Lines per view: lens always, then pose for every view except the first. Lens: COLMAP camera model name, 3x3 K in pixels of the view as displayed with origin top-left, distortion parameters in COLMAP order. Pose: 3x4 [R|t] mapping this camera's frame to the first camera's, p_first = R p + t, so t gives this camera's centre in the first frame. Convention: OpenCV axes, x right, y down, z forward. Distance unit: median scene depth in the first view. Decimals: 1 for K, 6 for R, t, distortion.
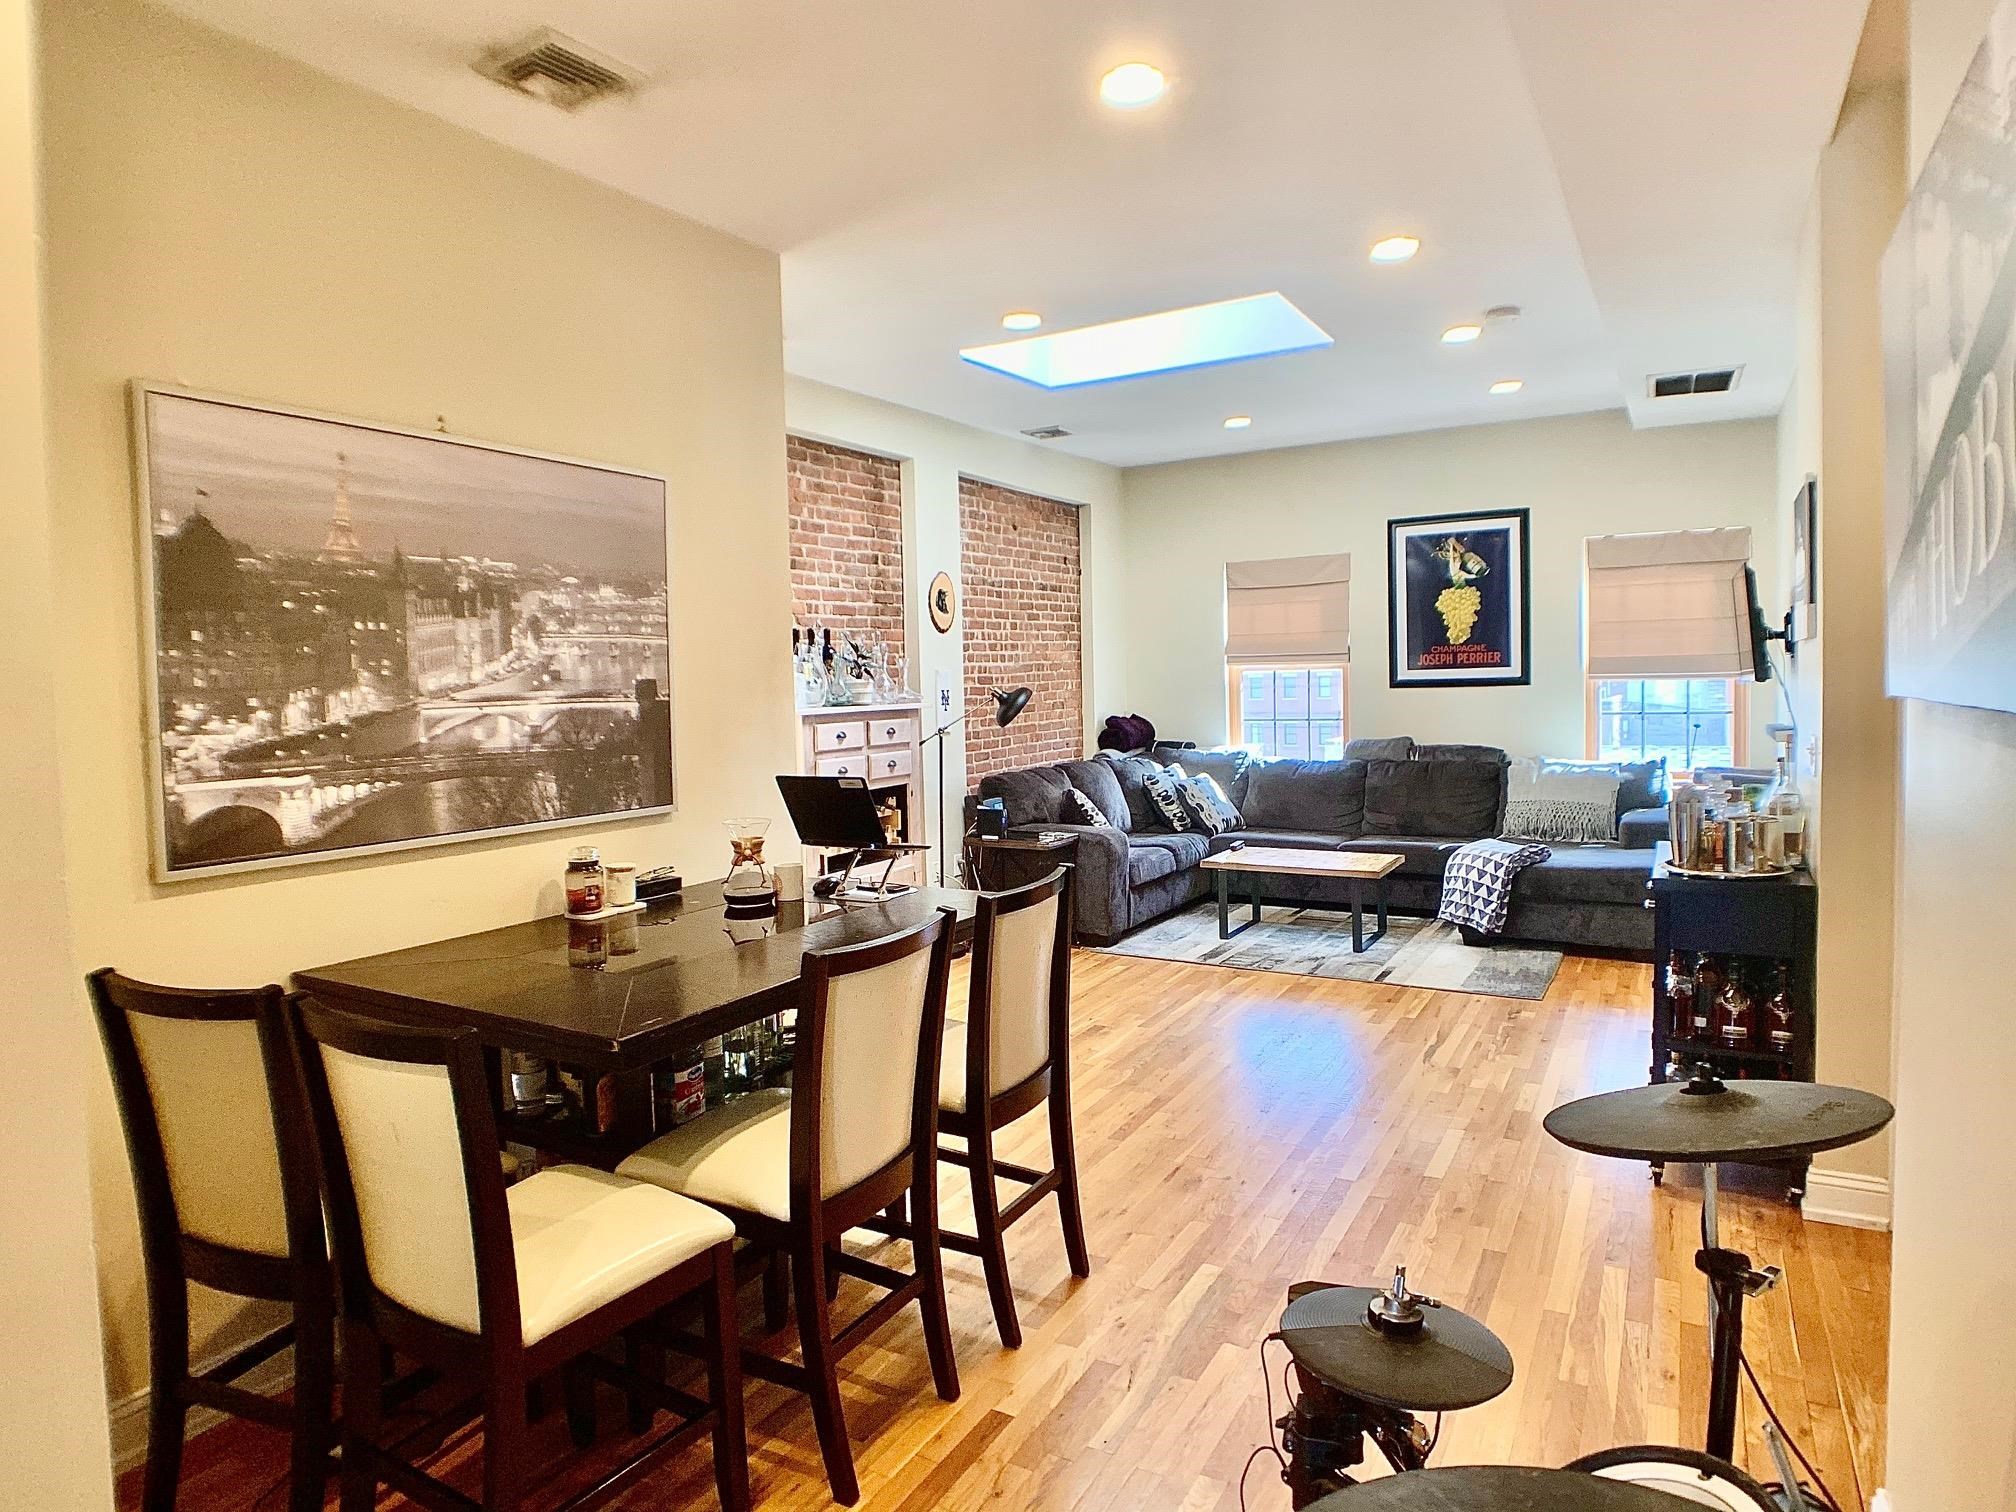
lens RADIAL K [[1173.6, 0, 998.3], [0, 1173.6, 739.0], [0, 0, 1]] dist [-0.048755, 0.015027]
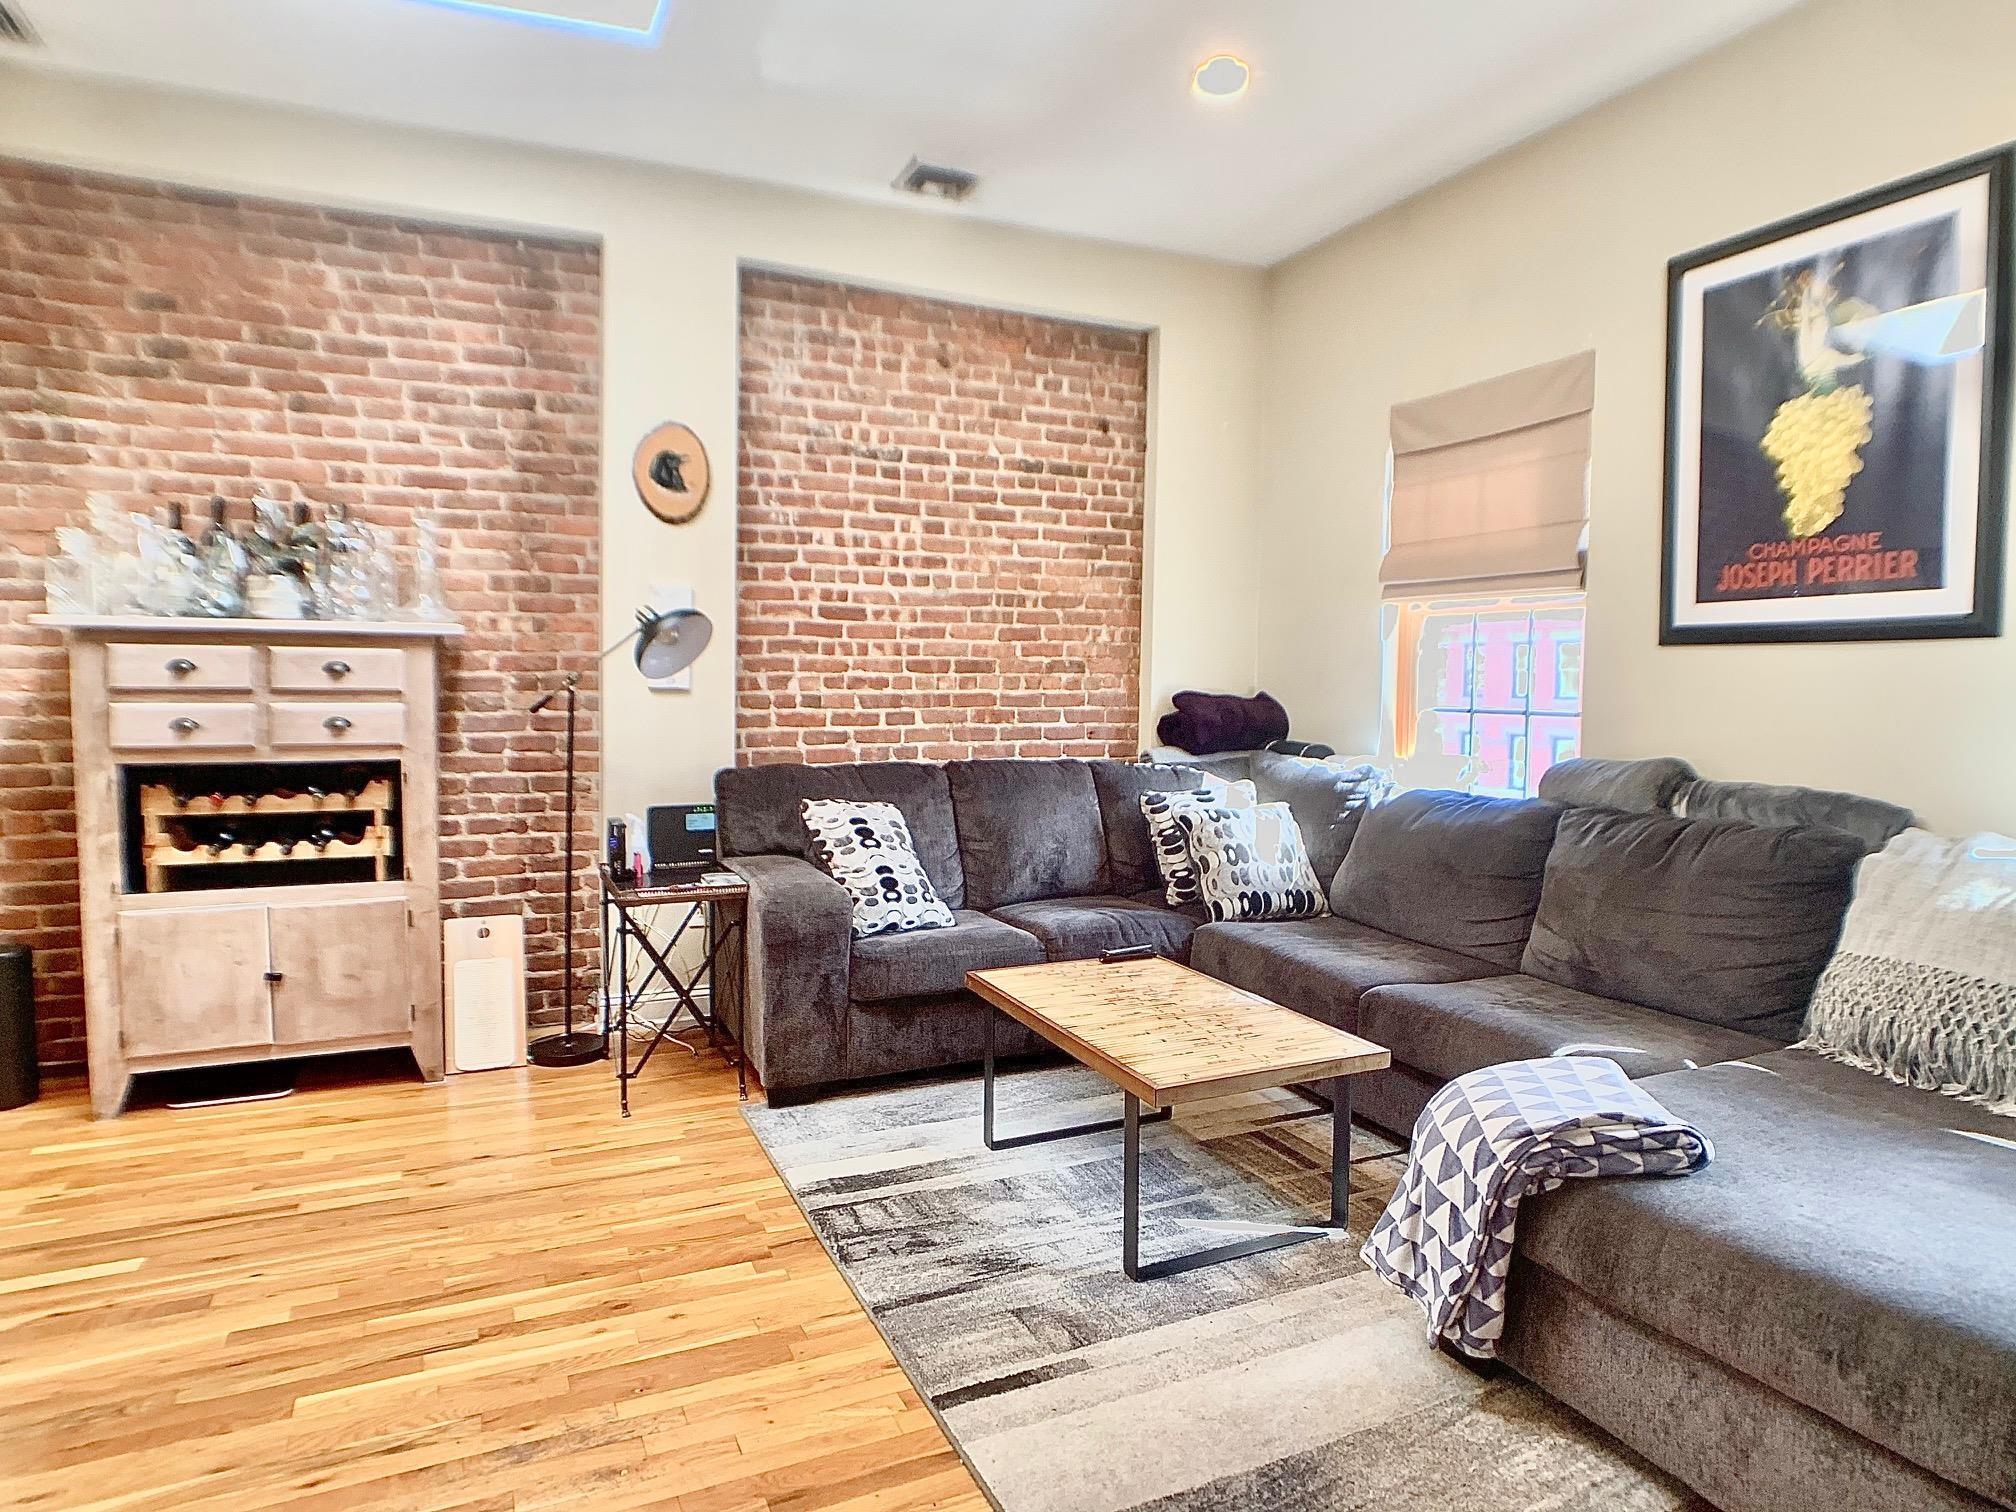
lens RADIAL K [[1173.6, 0, 1028.1], [0, 1173.6, 742.3], [0, 0, 1]] dist [-0.048755, 0.015027]
pose [[0.837819, 0.064629, -0.542110, 0.405746], [-0.061485, 0.997821, 0.023936, -0.003788], [0.542476, 0.013278, 0.839967, 0.548508]]
